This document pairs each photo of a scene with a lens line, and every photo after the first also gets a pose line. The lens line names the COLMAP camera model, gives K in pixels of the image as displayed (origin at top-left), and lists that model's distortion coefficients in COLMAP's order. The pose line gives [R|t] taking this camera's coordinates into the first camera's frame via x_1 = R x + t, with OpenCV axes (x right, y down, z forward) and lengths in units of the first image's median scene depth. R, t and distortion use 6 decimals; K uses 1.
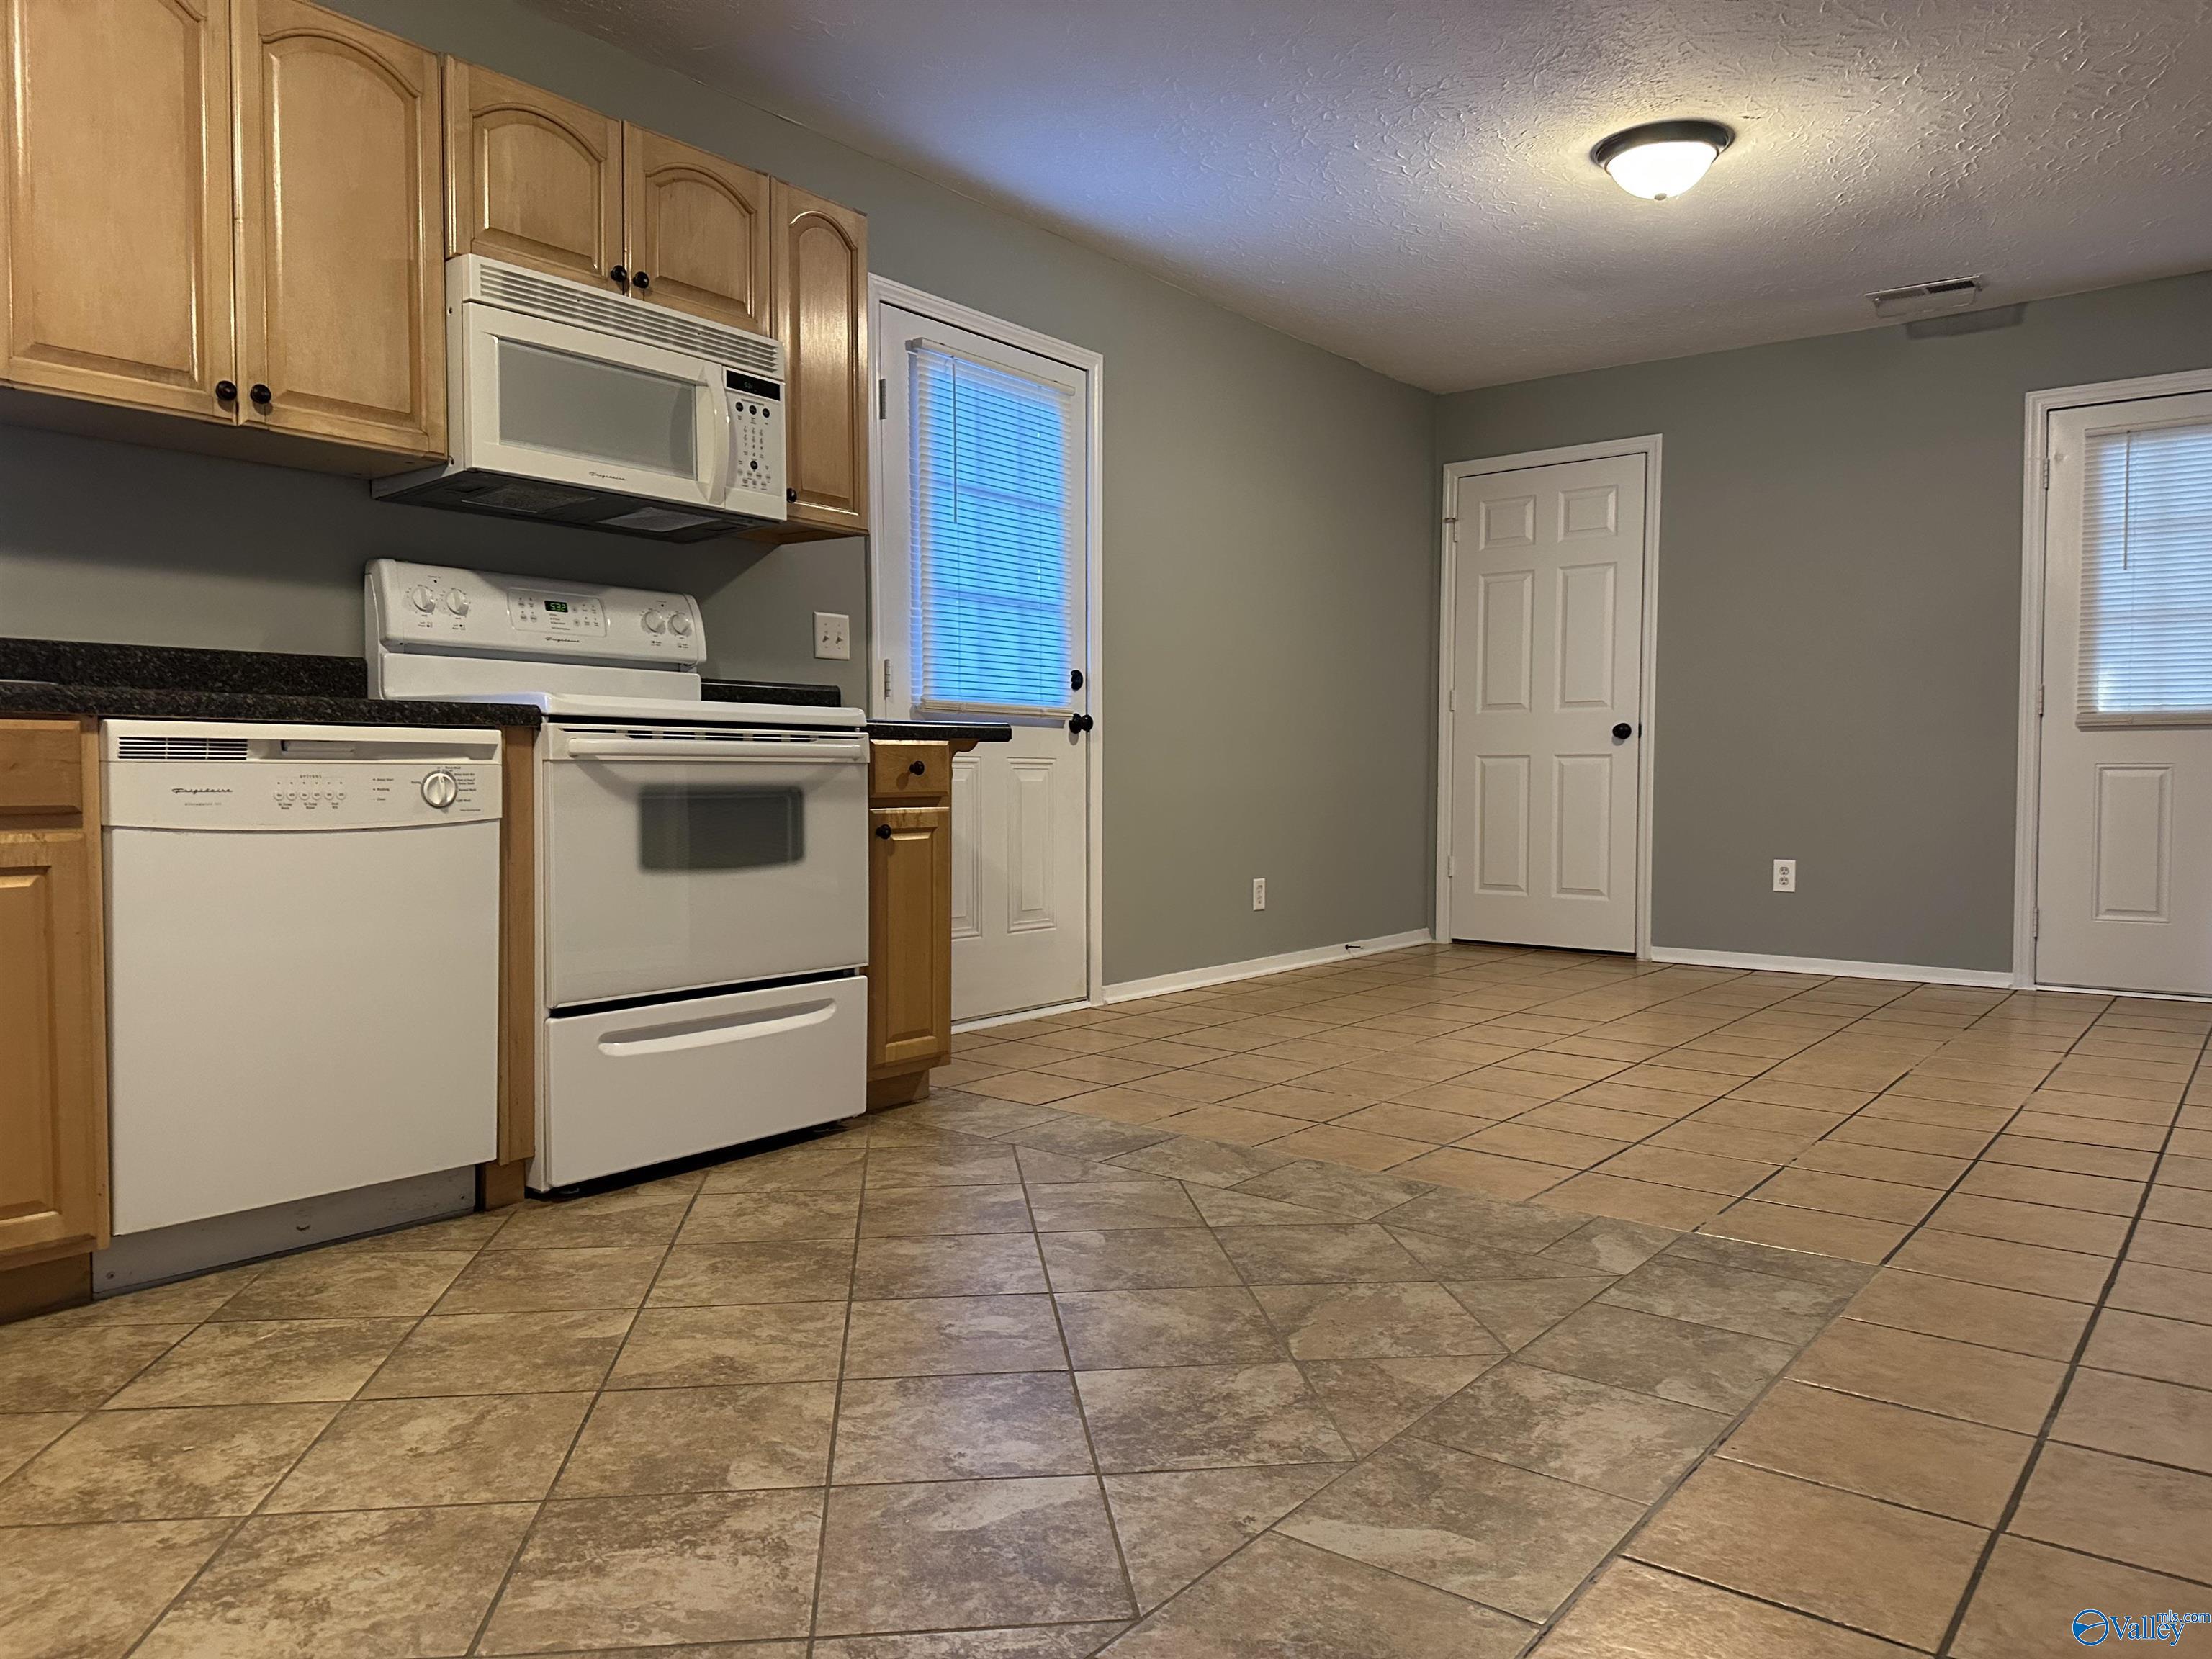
lens RADIAL K [[1550.1, 0, 1090.3], [0, 1550.1, 829.8], [0, 0, 1]] dist [0.077911, -0.093177]
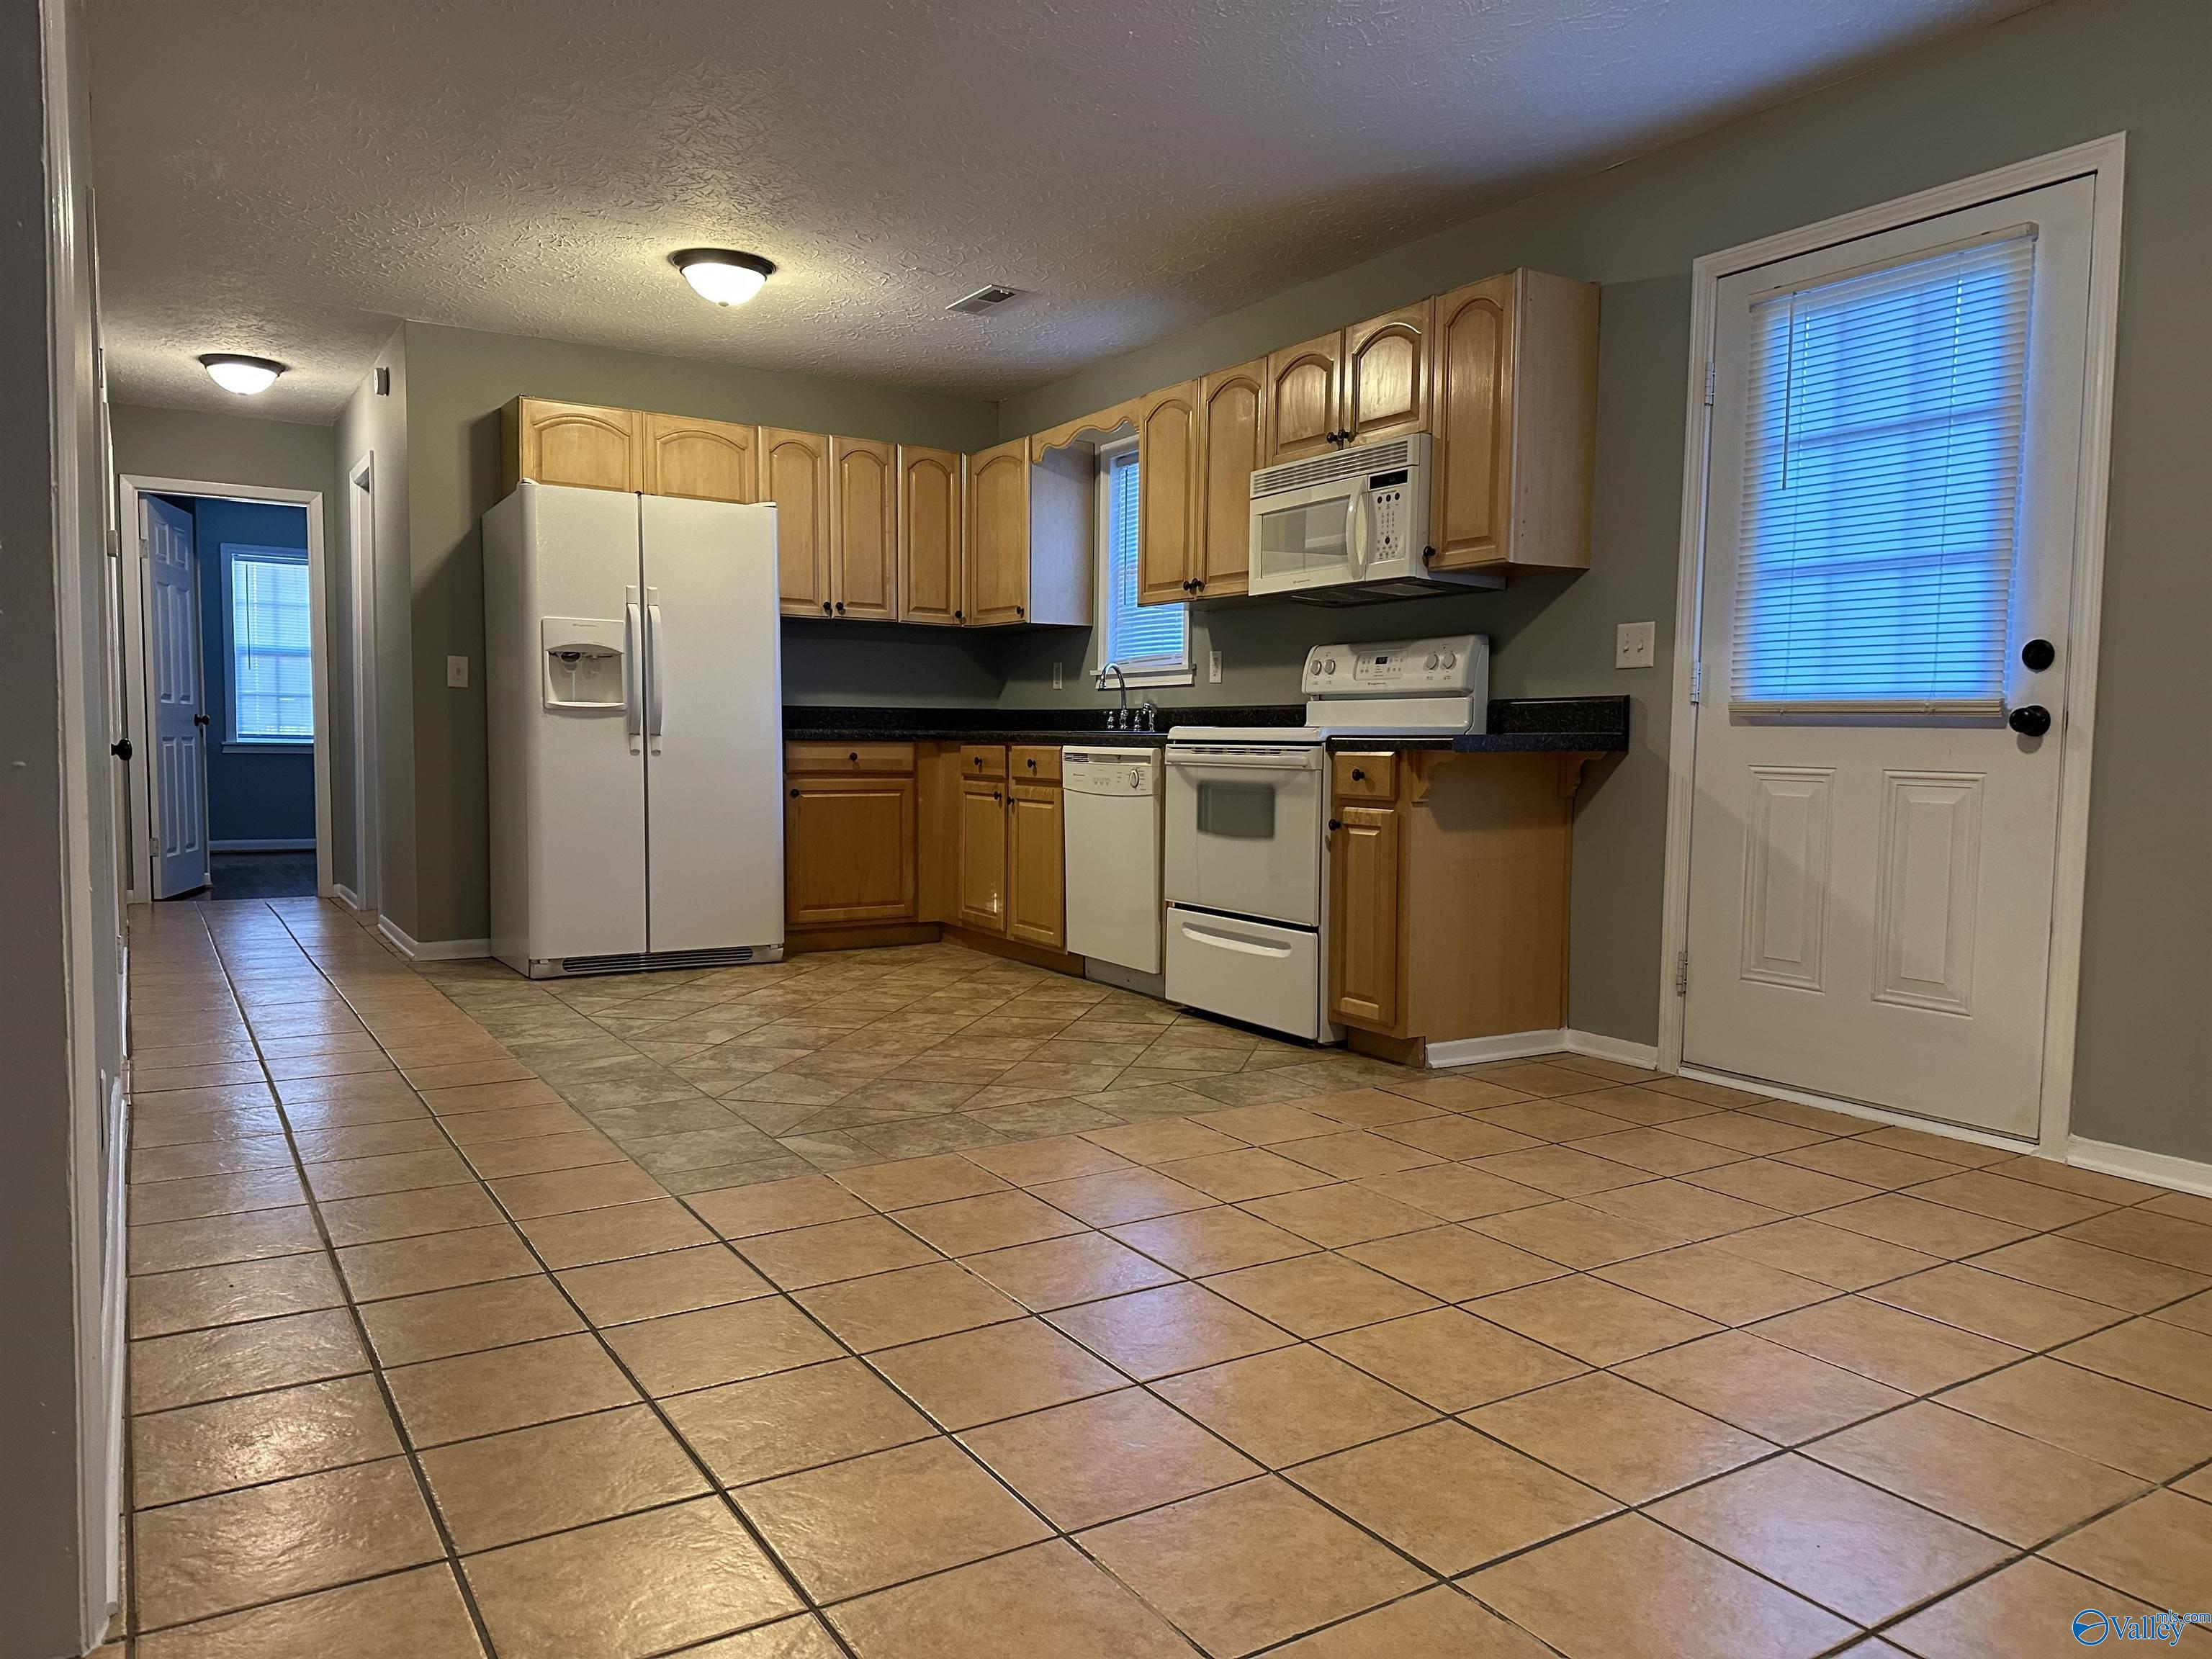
lens RADIAL K [[1522.4, 0, 1106.0], [0, 1522.4, 829.5], [0, 0, 1]] dist [0.099877, -0.000372]
pose [[-0.337913, 0.051000, -0.939794, 1.339498], [-0.047837, 0.996310, 0.071267, -0.091144], [0.939961, 0.069039, -0.334227, 1.518976]]
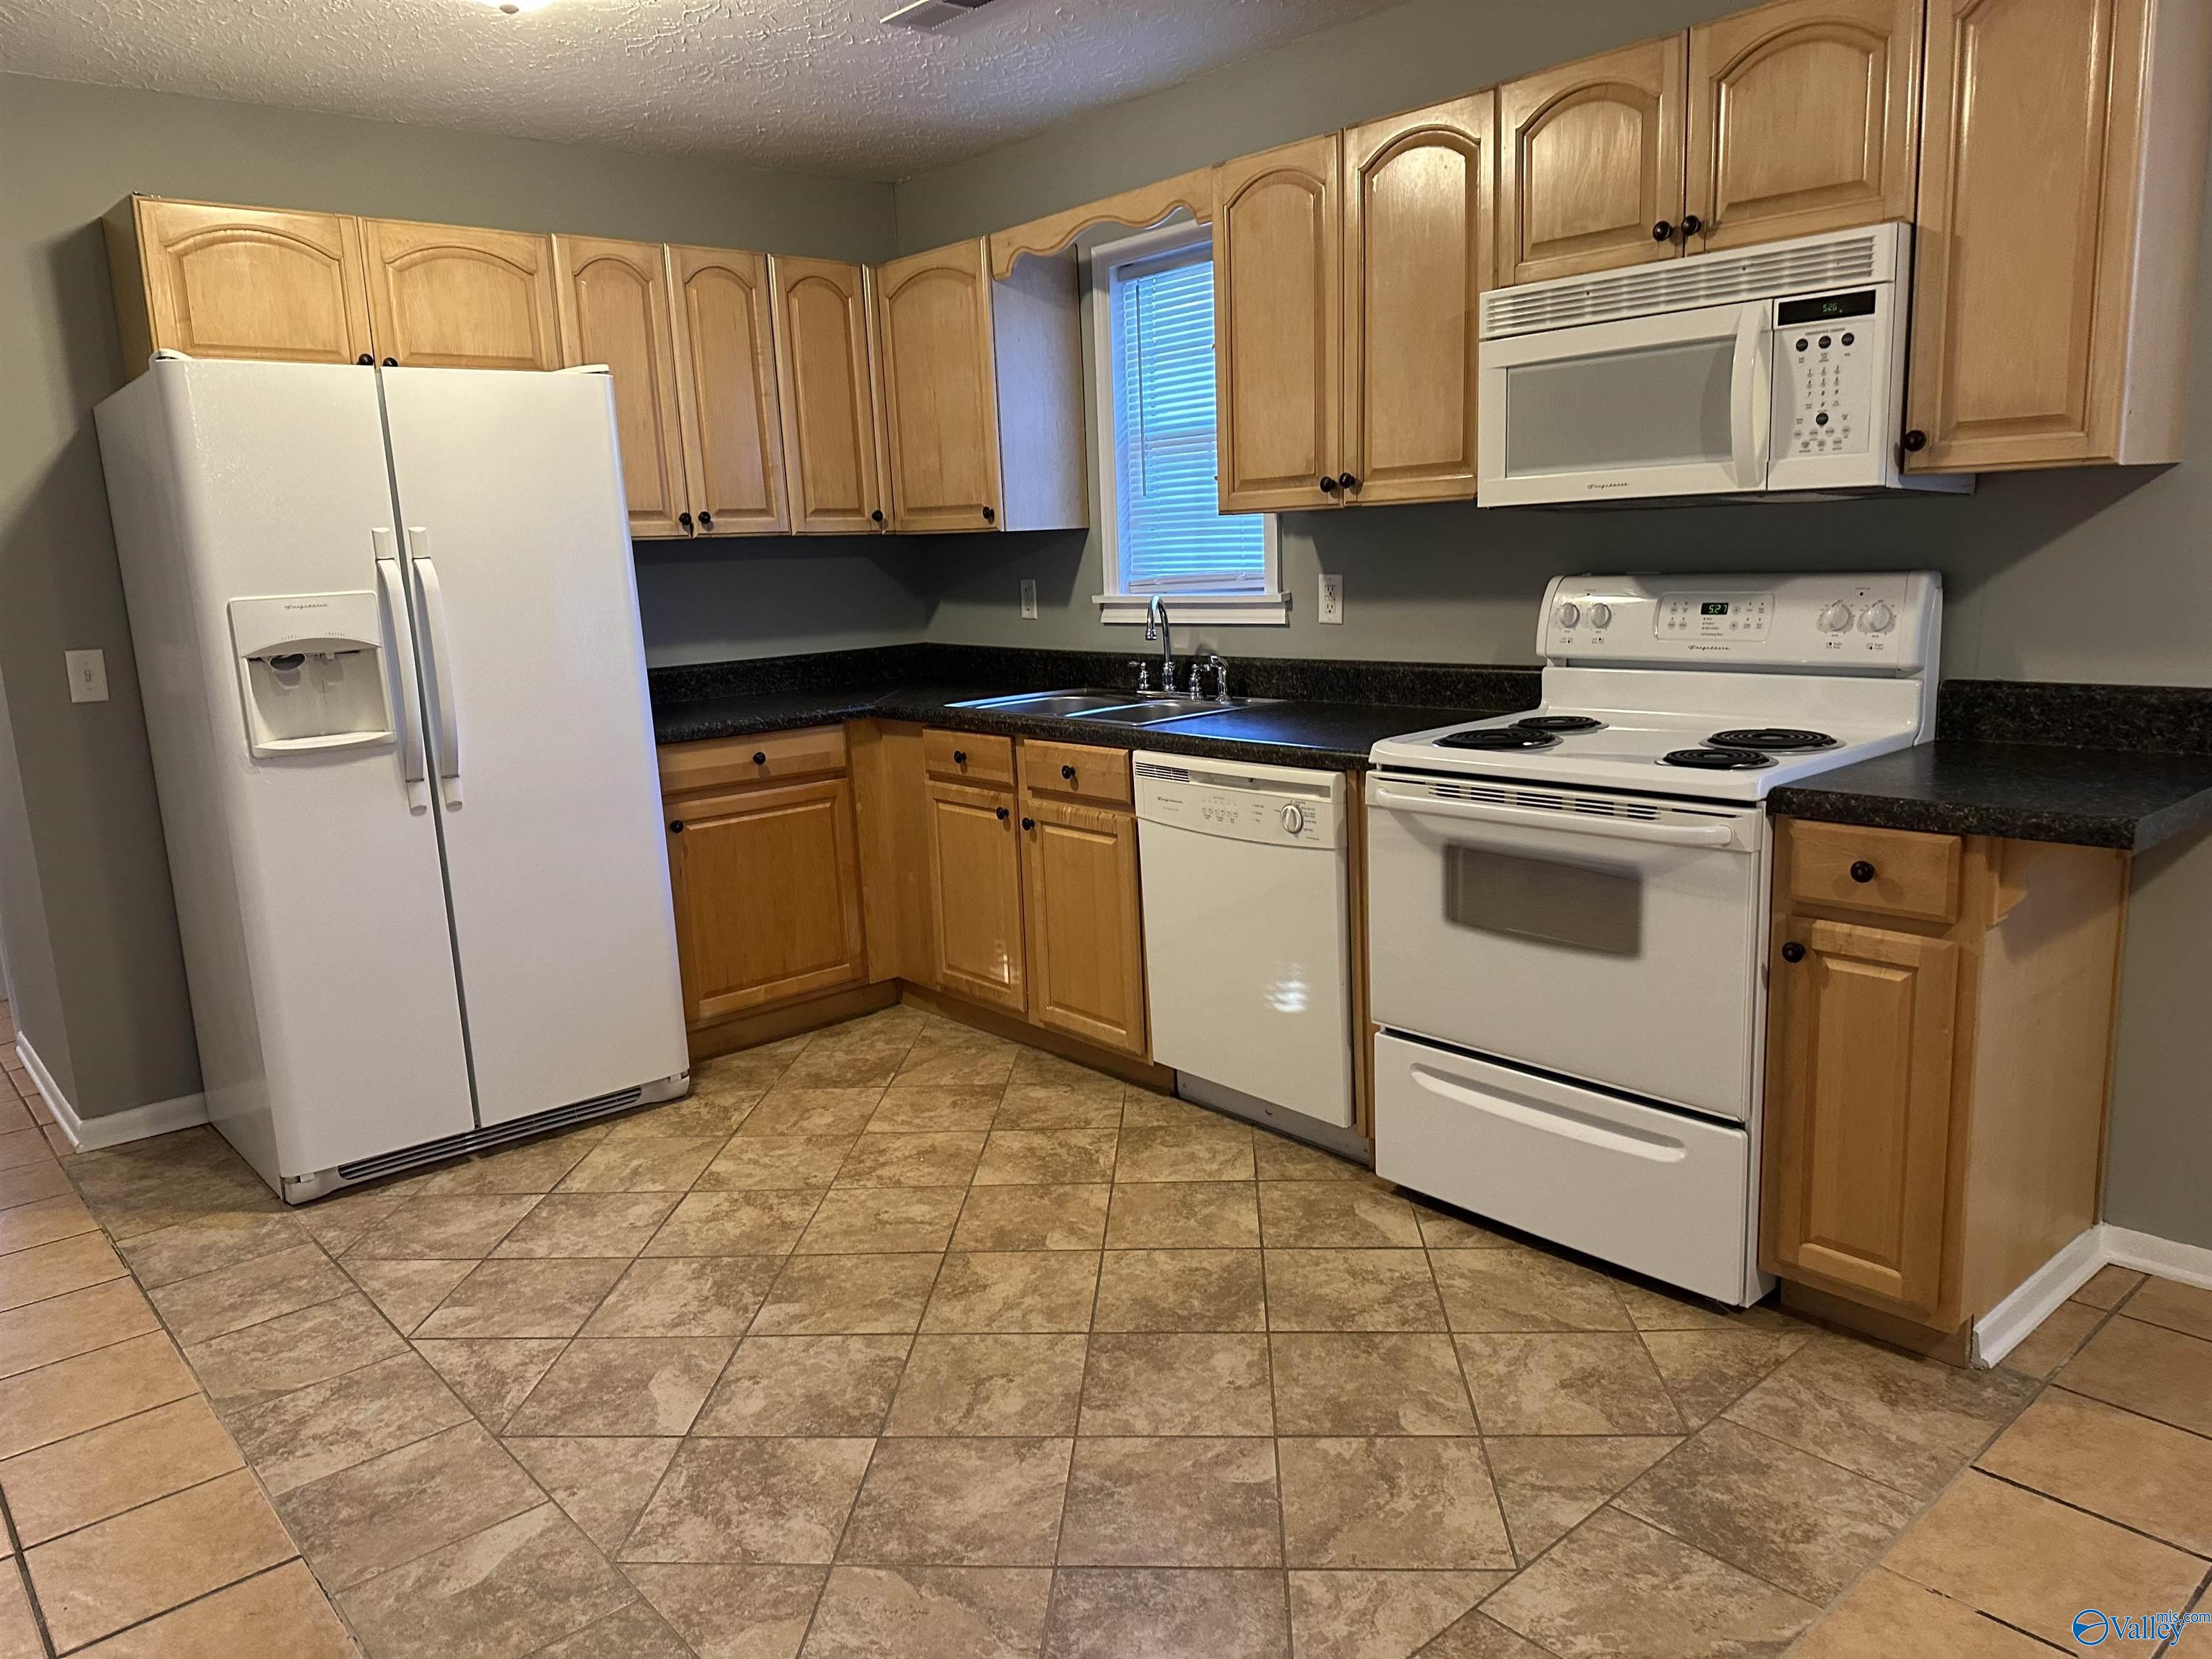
lens RADIAL K [[1539.2, 0, 1082.3], [0, 1539.2, 826.6], [0, 0, 1]] dist [0.100696, -0.125857]
pose [[-0.190224, 0.189511, -0.963276, 0.731835], [0.007142, 0.981433, 0.191673, -0.236198], [0.981715, 0.029581, -0.188045, 0.999163]]
